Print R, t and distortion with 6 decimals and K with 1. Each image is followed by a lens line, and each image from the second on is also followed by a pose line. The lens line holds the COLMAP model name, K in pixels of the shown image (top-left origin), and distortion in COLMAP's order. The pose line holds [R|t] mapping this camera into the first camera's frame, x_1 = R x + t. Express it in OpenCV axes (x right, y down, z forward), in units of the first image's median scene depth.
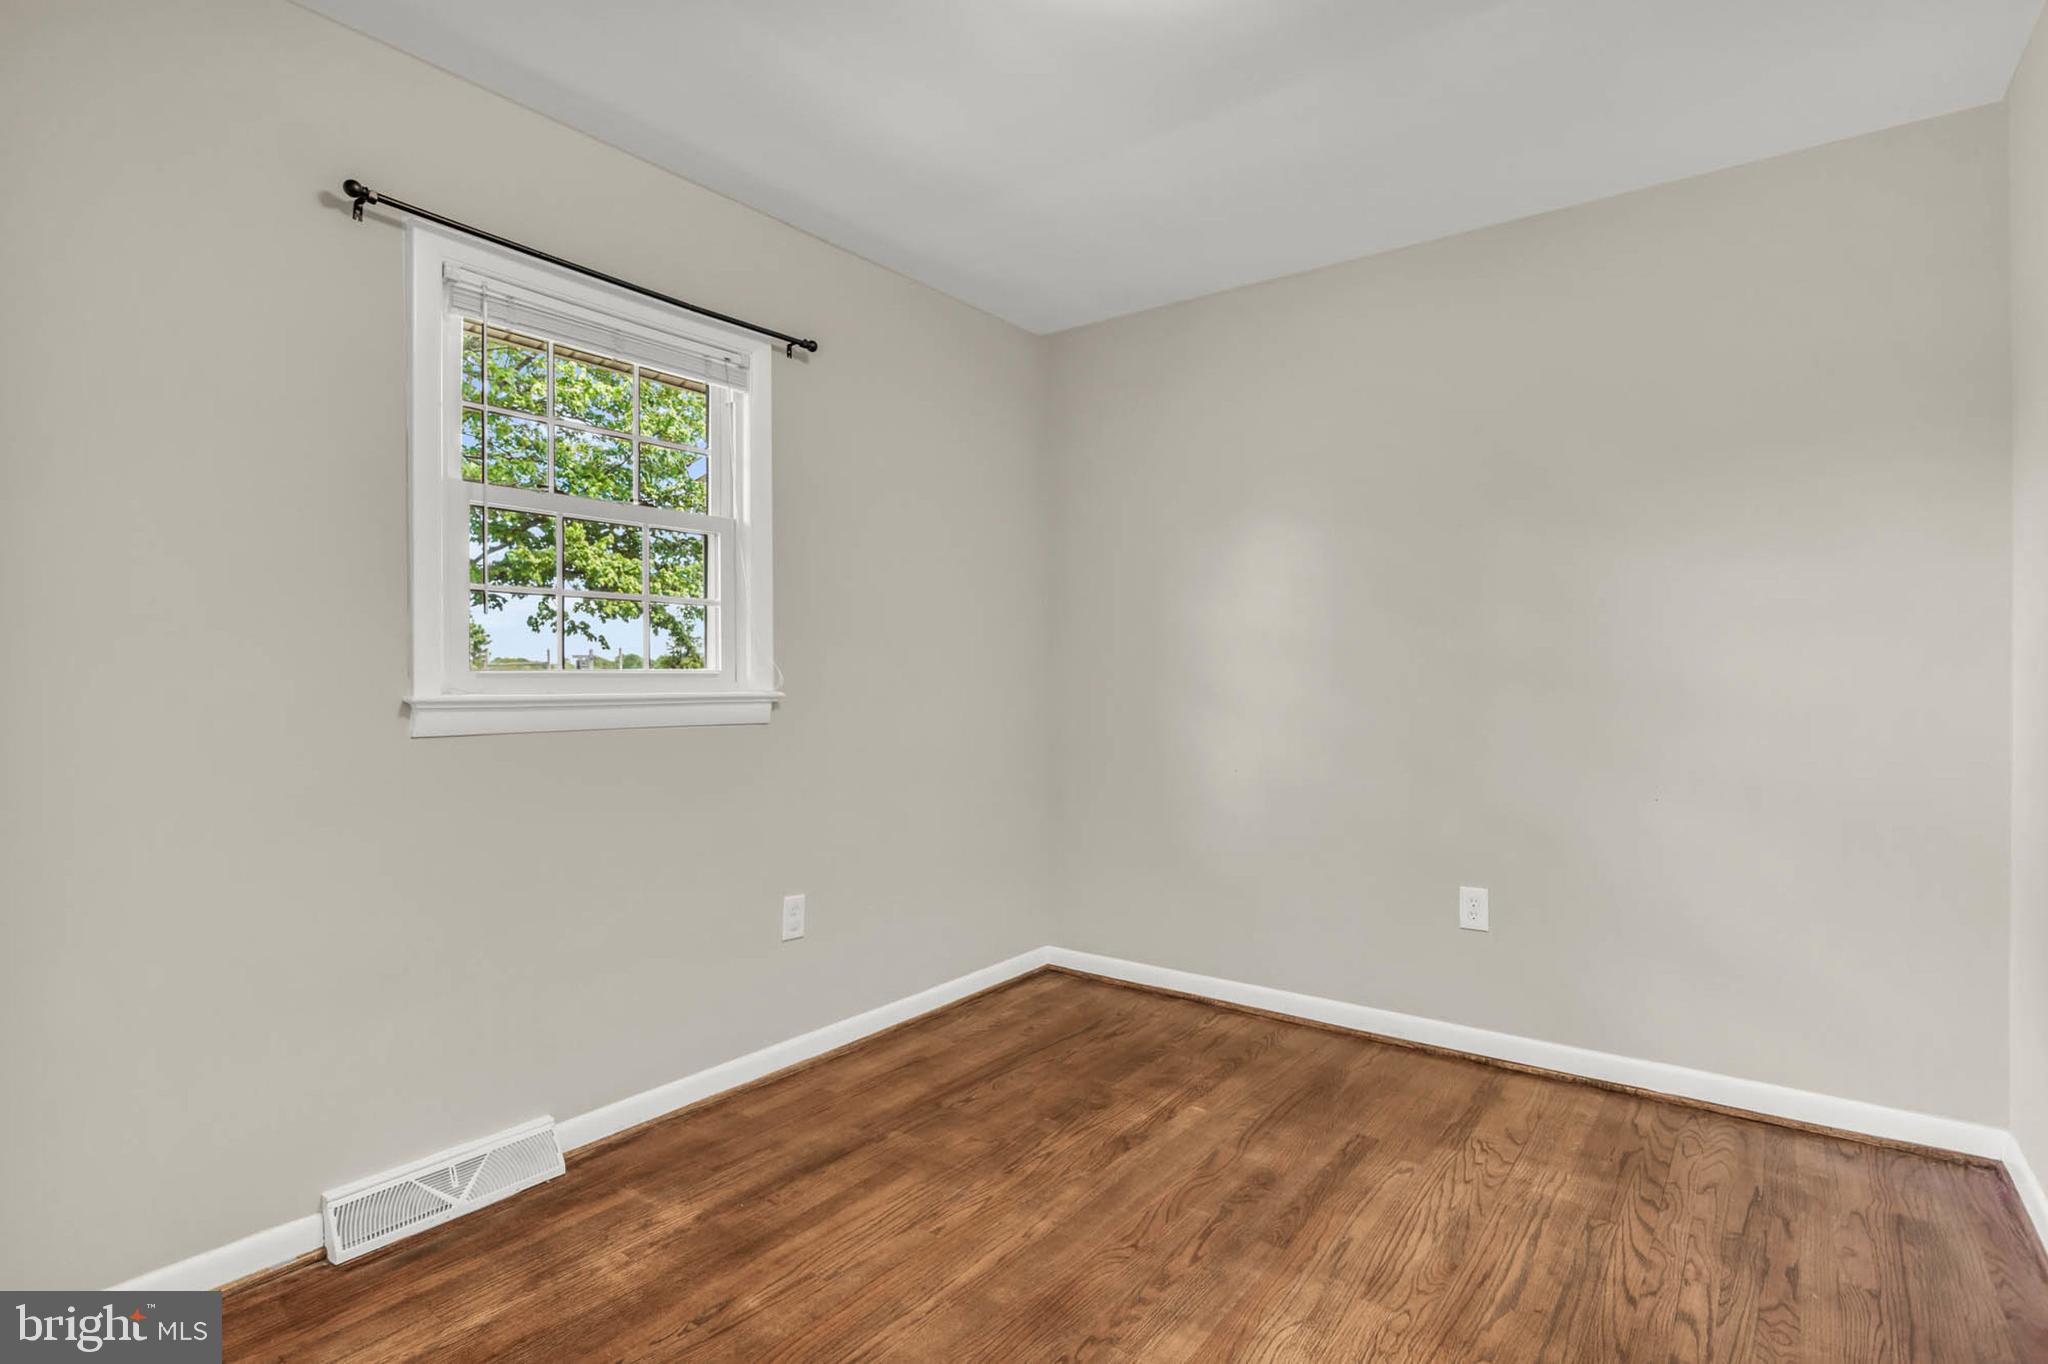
lens RADIAL K [[1009.2, 0, 1024.0], [0, 1009.2, 682.0], [0, 0, 1]] dist [0.002246, -0.000118]
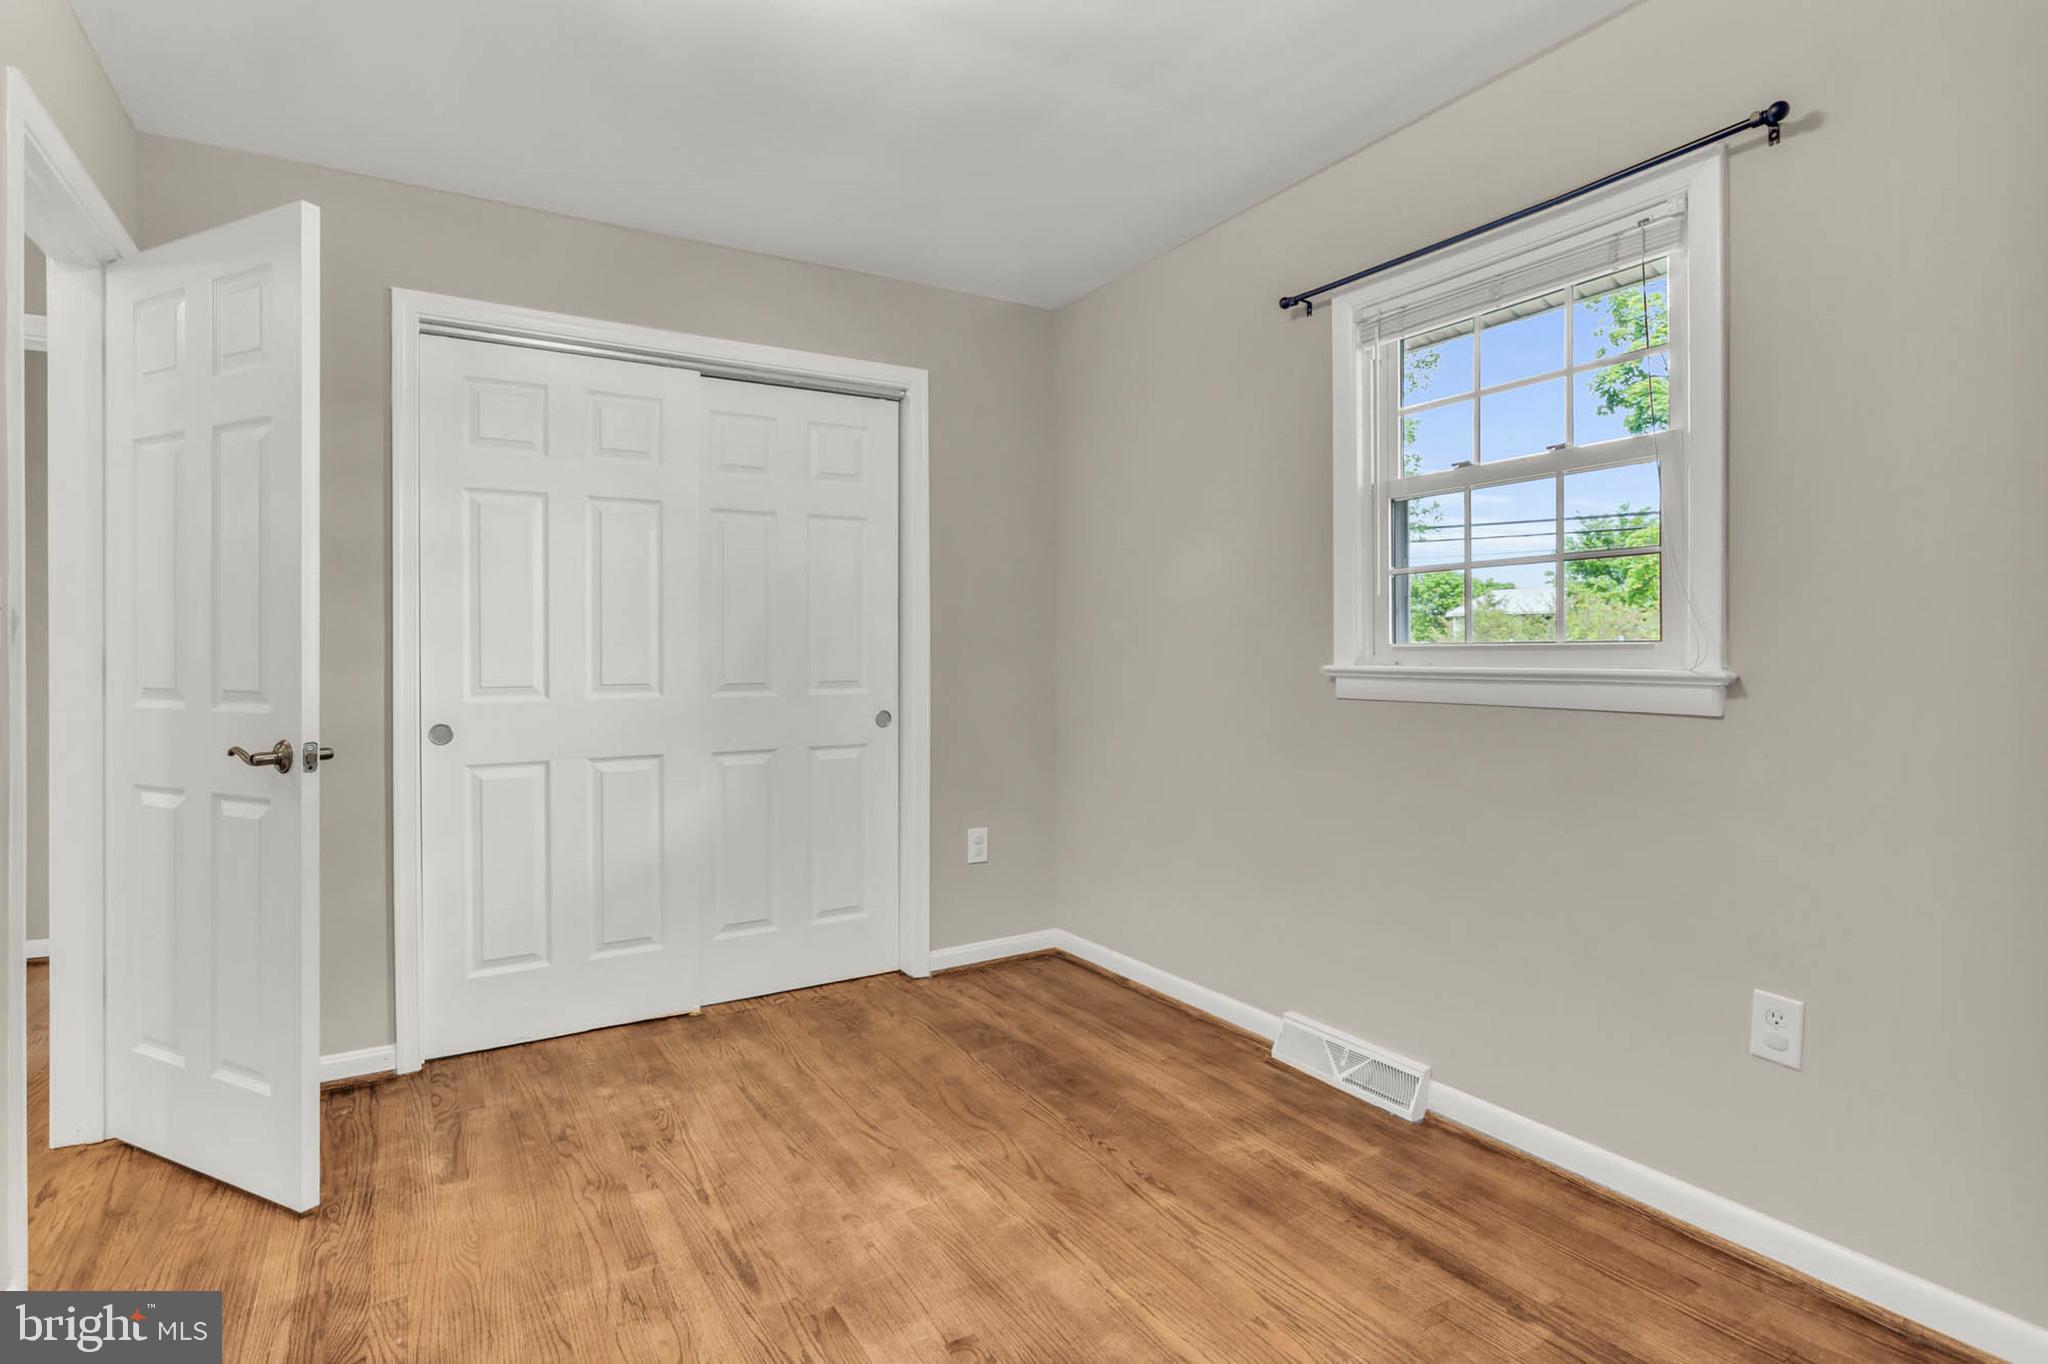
lens RADIAL K [[1044.7, 0, 1026.0], [0, 1044.7, 647.9], [0, 0, 1]] dist [0.000787, 0.000090]
pose [[-0.367025, 0.002797, -0.930207, 0.756196], [0.007006, 0.999975, 0.000242, -0.011792], [0.930185, -0.006428, -0.367036, 1.102342]]
